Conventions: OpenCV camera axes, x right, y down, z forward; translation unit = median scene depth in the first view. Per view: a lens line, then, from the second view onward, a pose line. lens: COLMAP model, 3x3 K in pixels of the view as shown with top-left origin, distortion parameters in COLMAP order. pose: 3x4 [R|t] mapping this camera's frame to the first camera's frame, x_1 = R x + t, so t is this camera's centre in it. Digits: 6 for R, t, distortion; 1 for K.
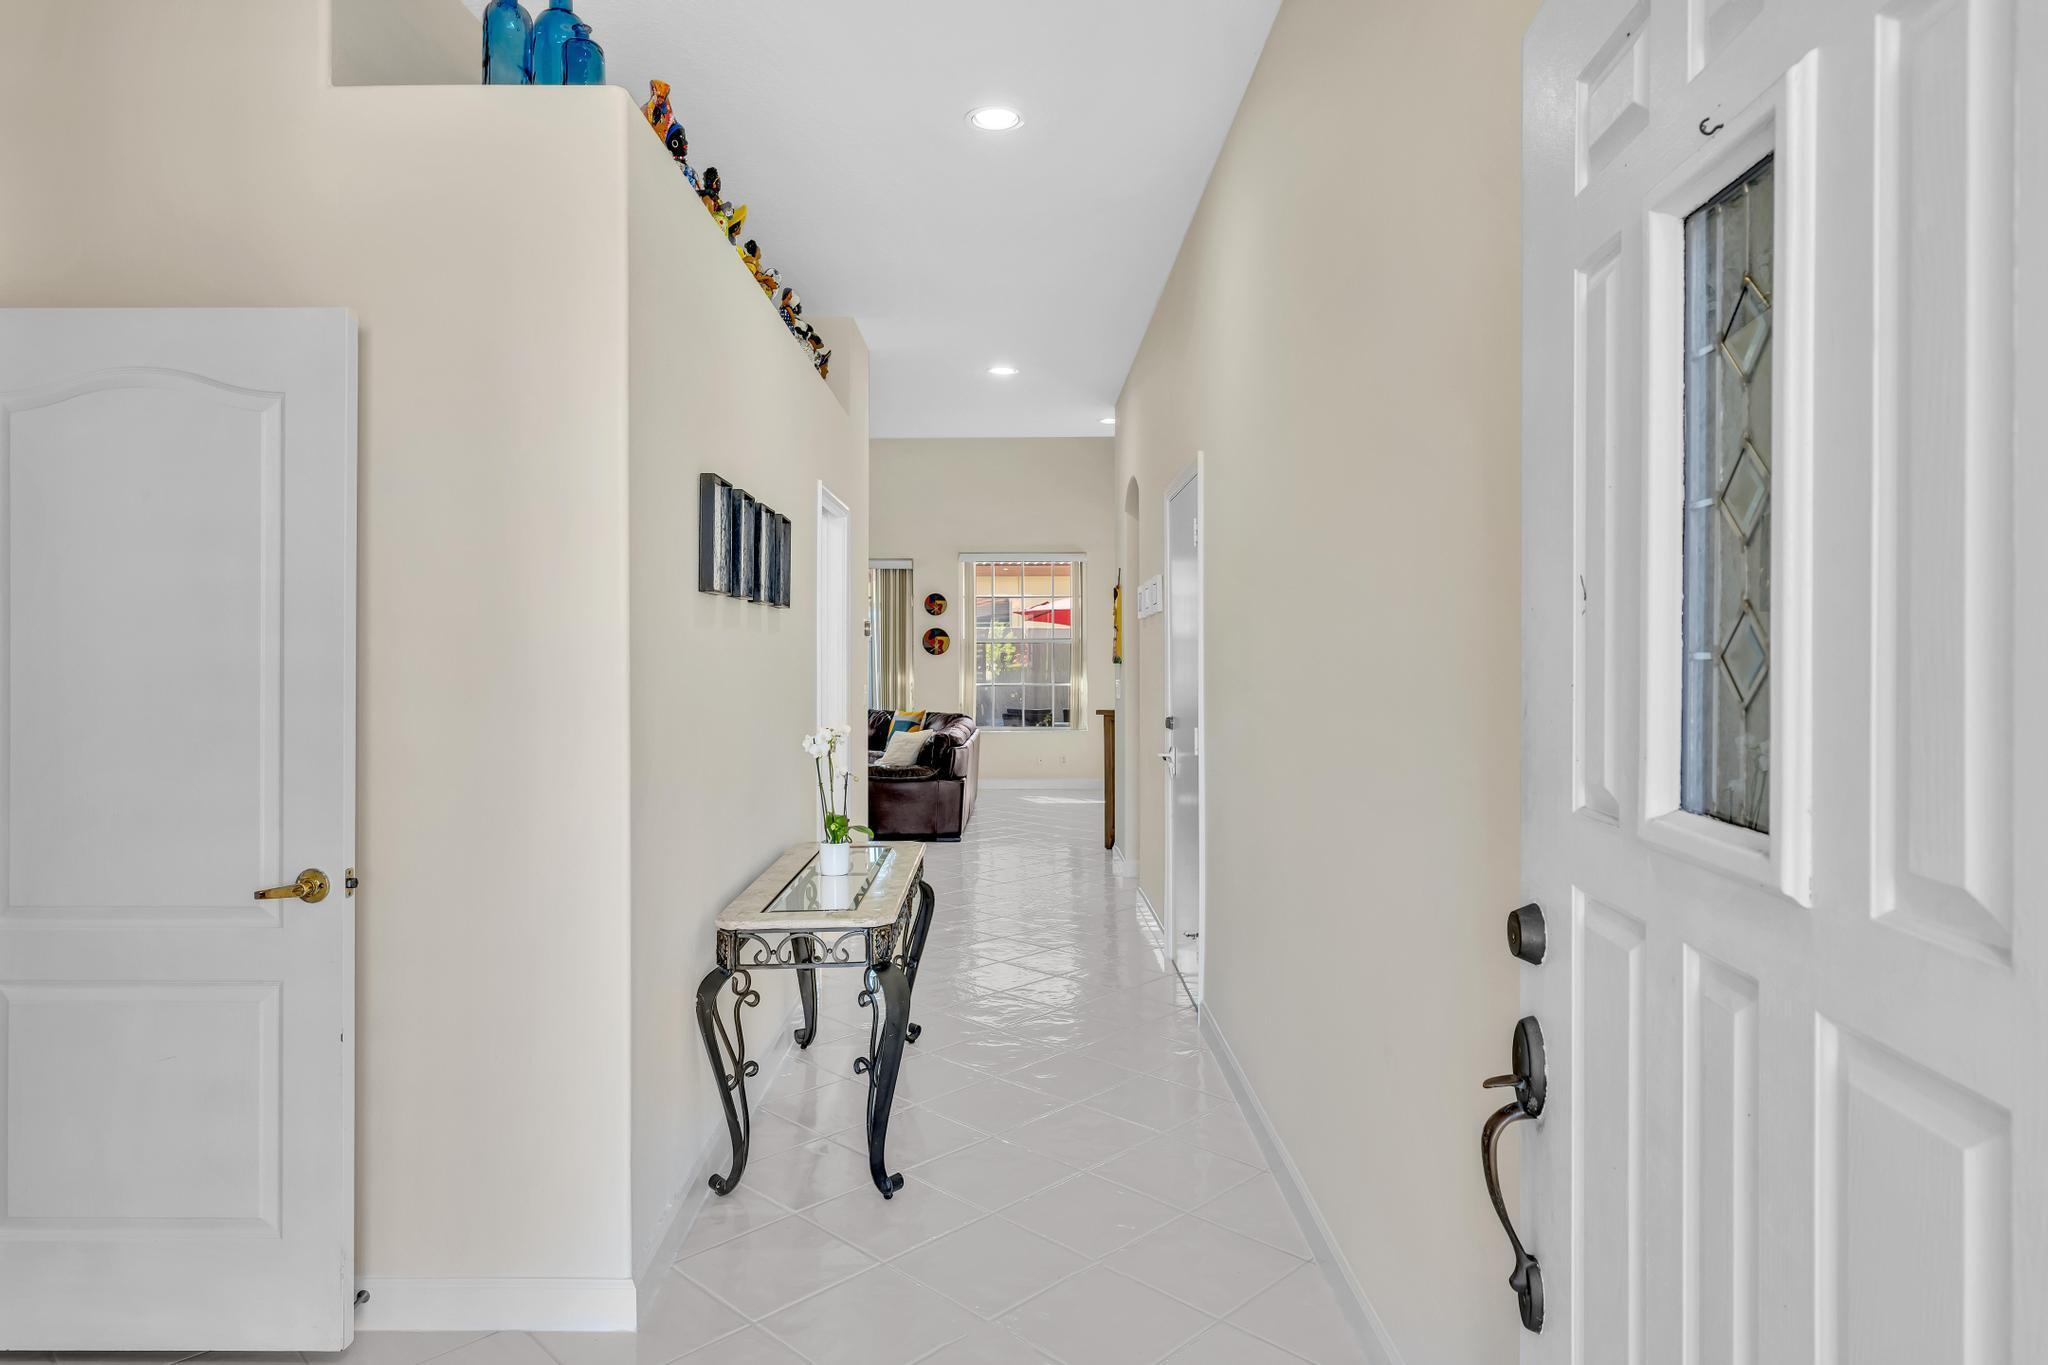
lens RADIAL K [[1166.8, 0, 1028.0], [0, 1166.8, 667.8], [0, 0, 1]] dist [-0.002455, 0.001712]
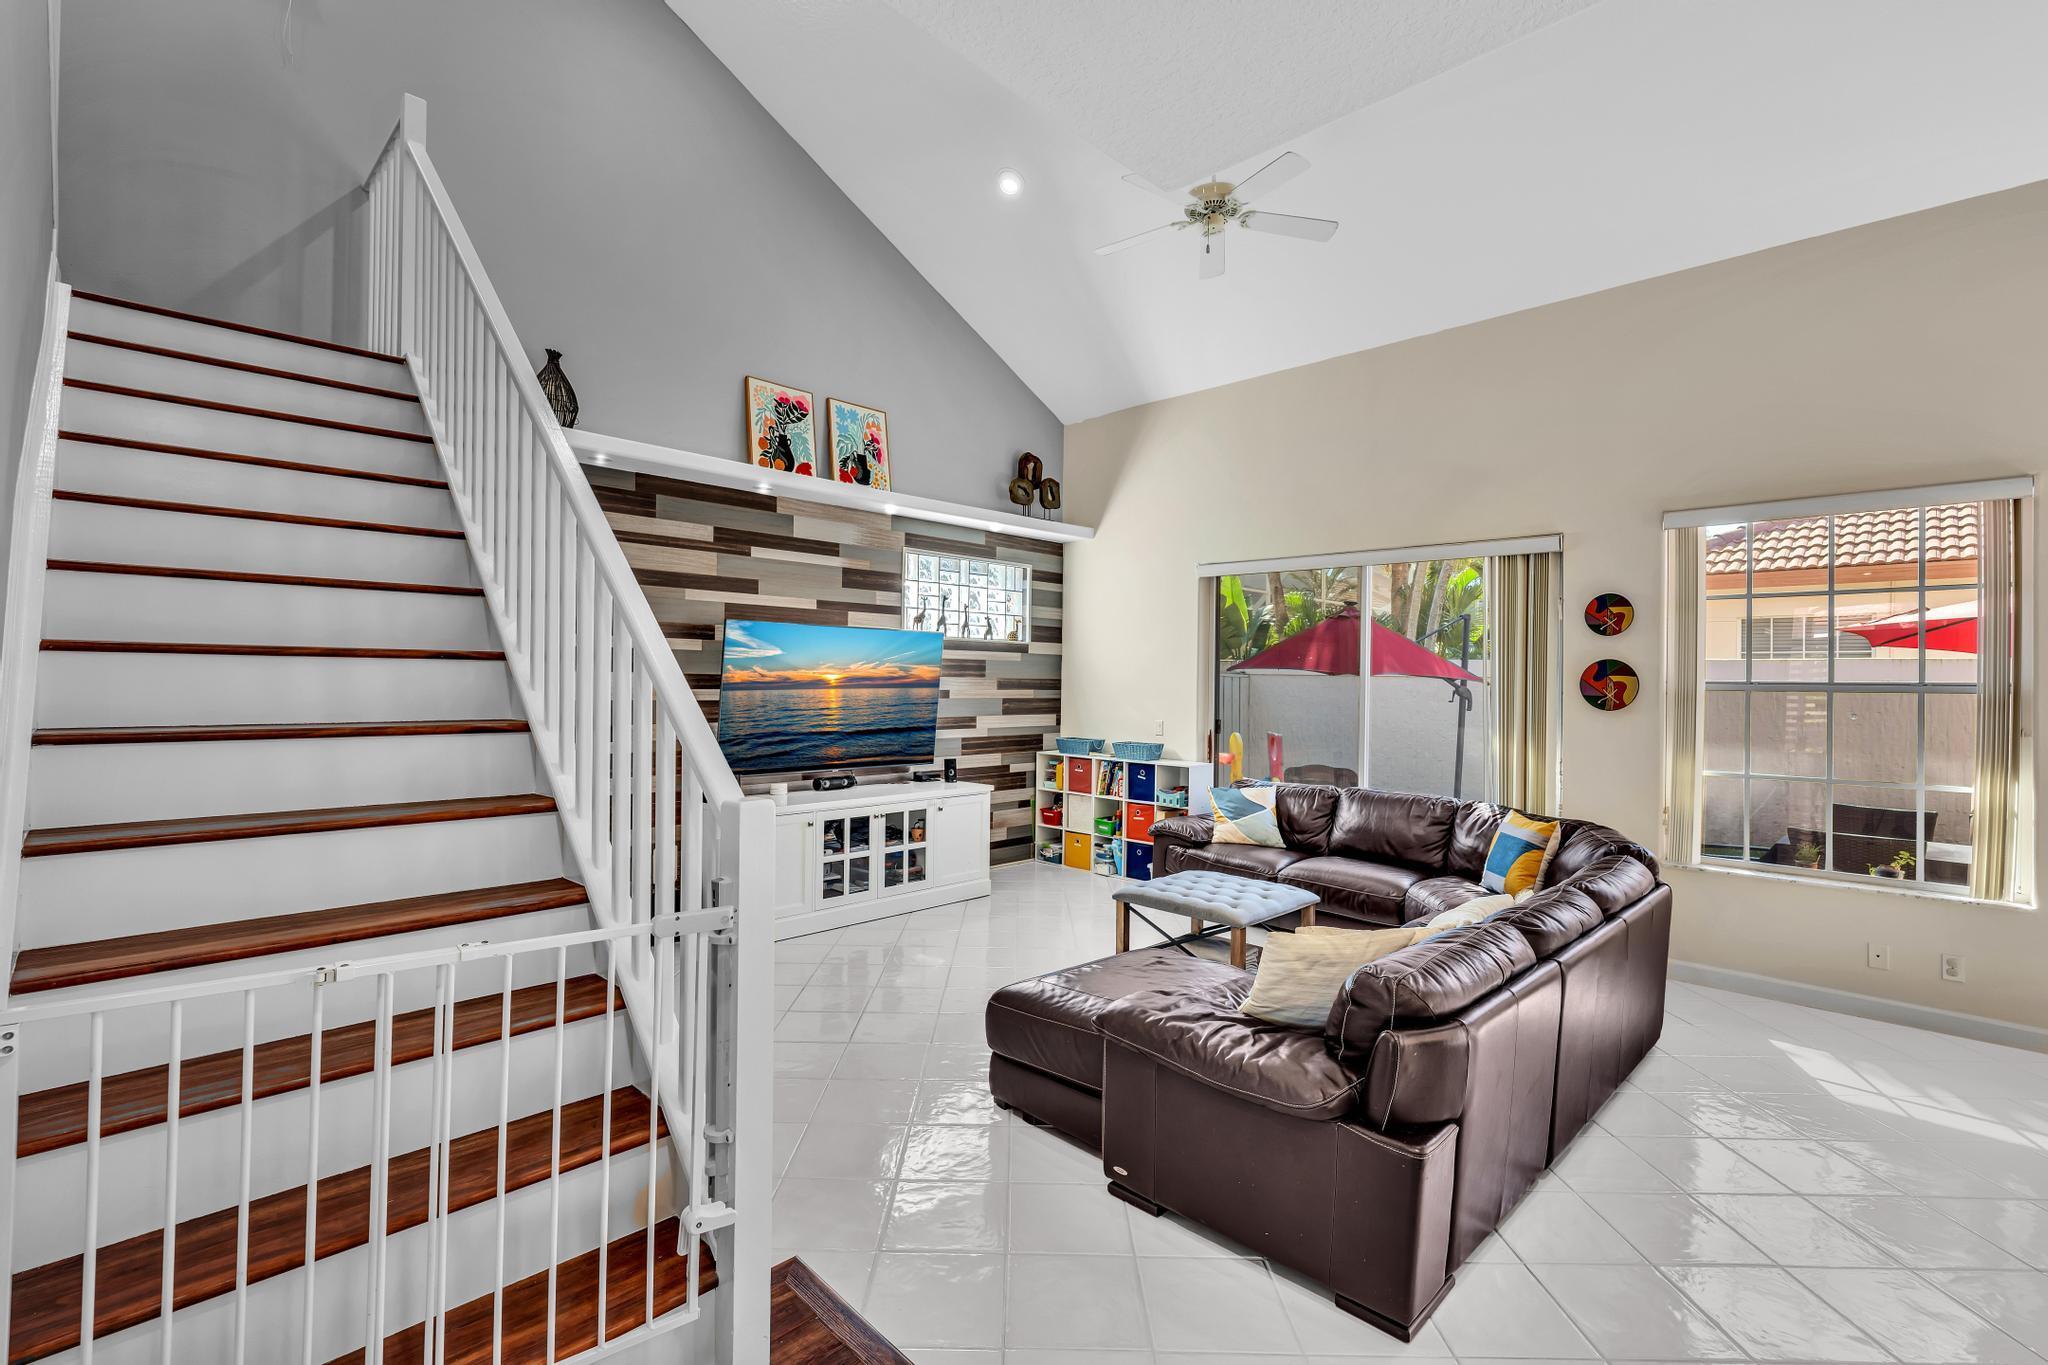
lens RADIAL K [[910.7, 0, 1020.0], [0, 910.7, 673.3], [0, 0, 1]] dist [-0.007061, 0.000344]
pose [[0.697553, 0.009446, -0.716471, 0.029214], [-0.022679, 0.999703, -0.008901, -0.018328], [0.716175, 0.022458, 0.697560, 0.530091]]
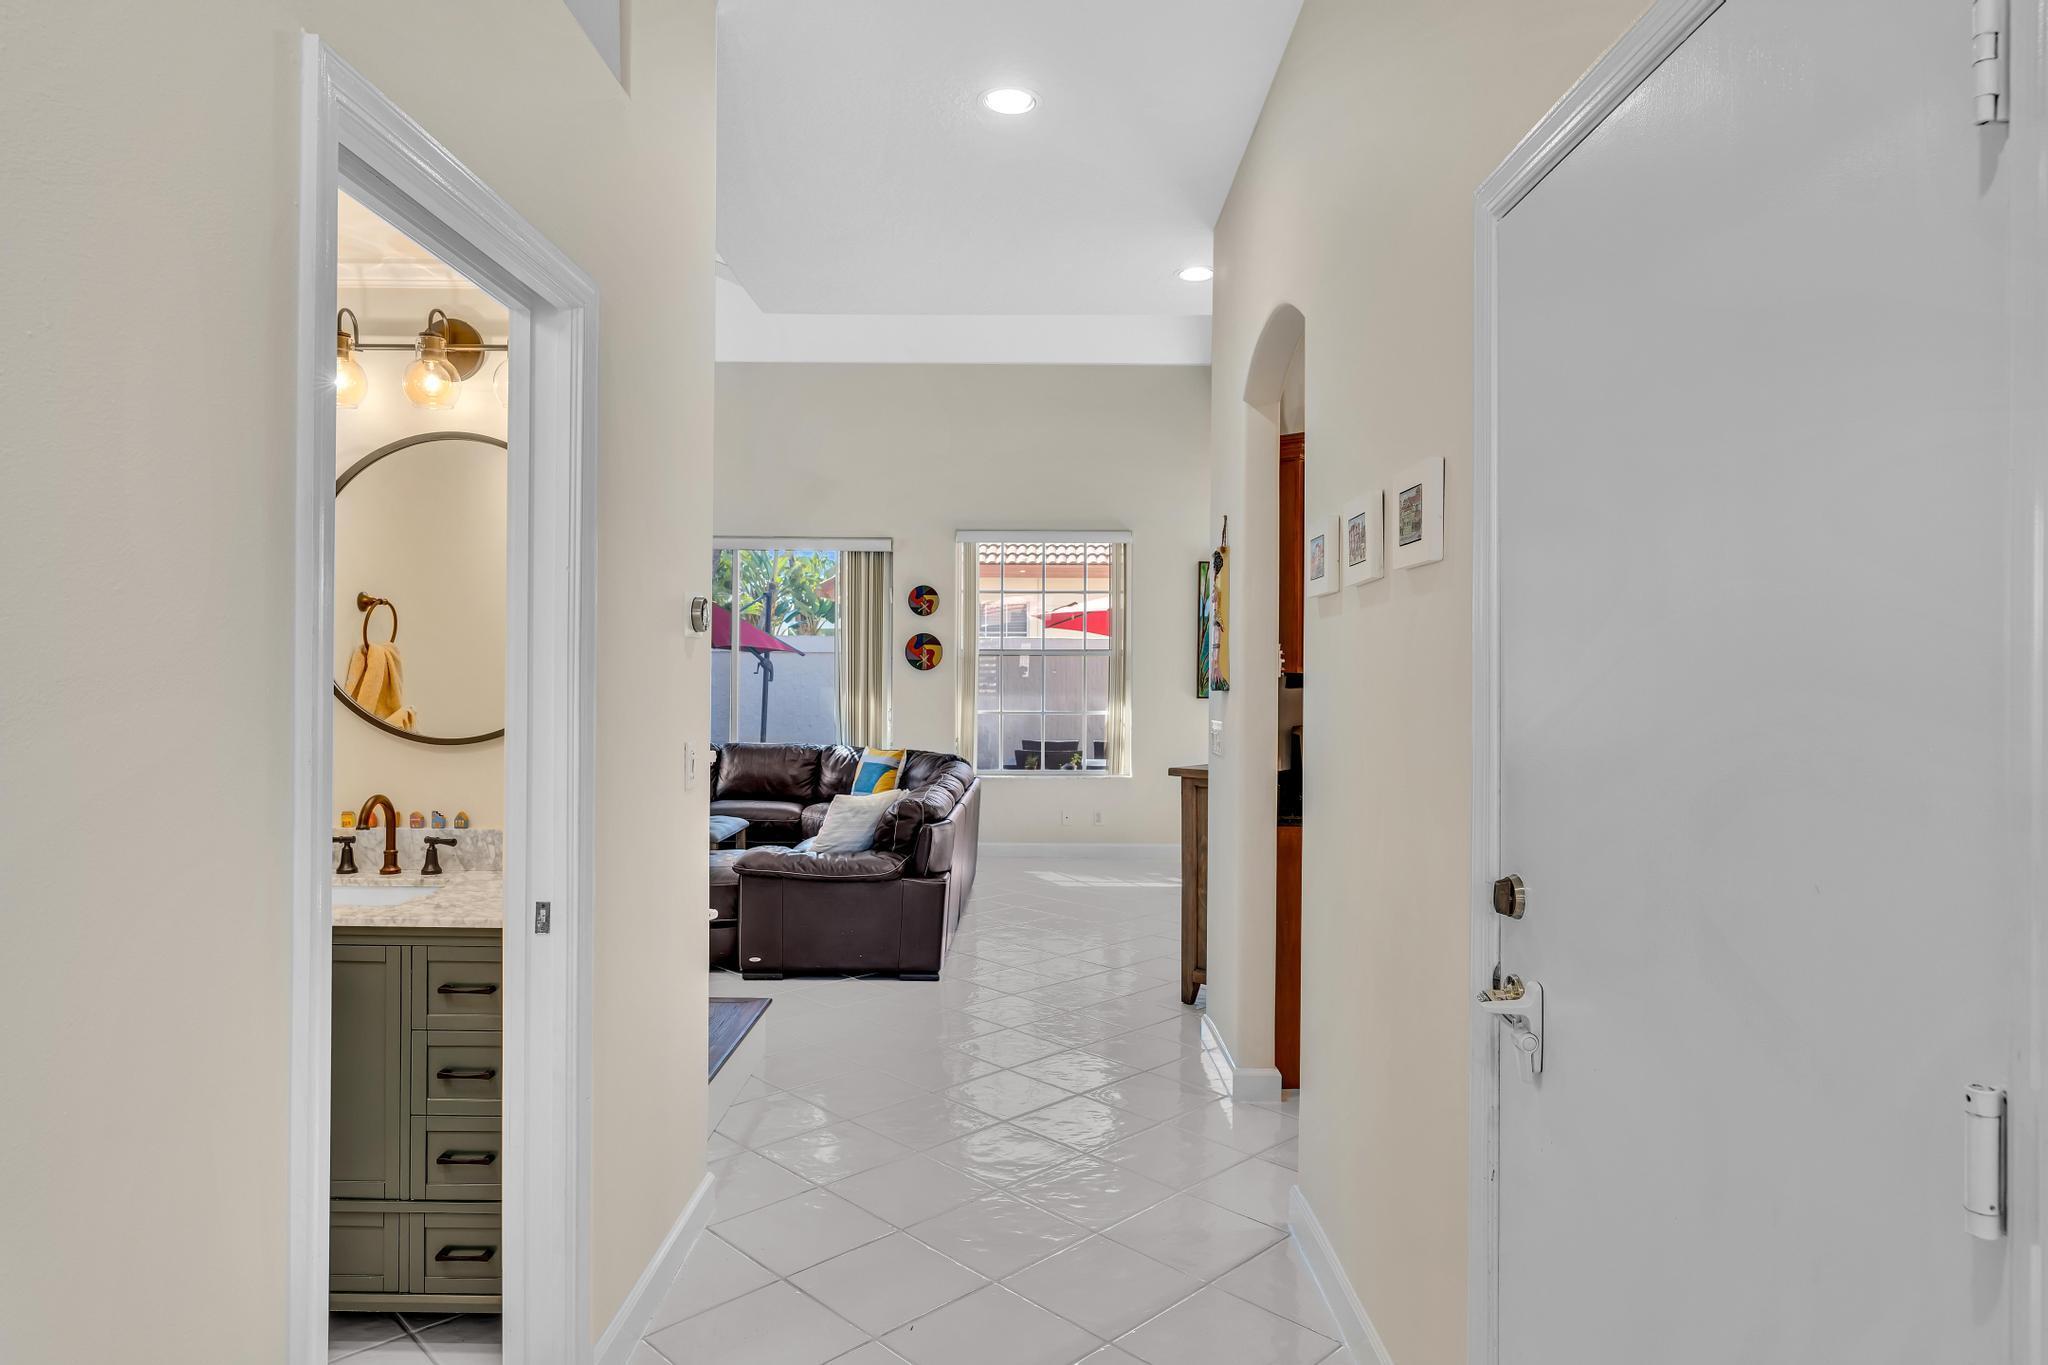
lens RADIAL K [[1166.8, 0, 1028.0], [0, 1166.8, 667.8], [0, 0, 1]] dist [-0.002455, 0.001712]
pose [[0.999824, 0.010020, -0.015832, -0.002611], [-0.010212, 0.999875, -0.012088, -0.004622], [0.015709, 0.012247, 0.999802, 0.280123]]
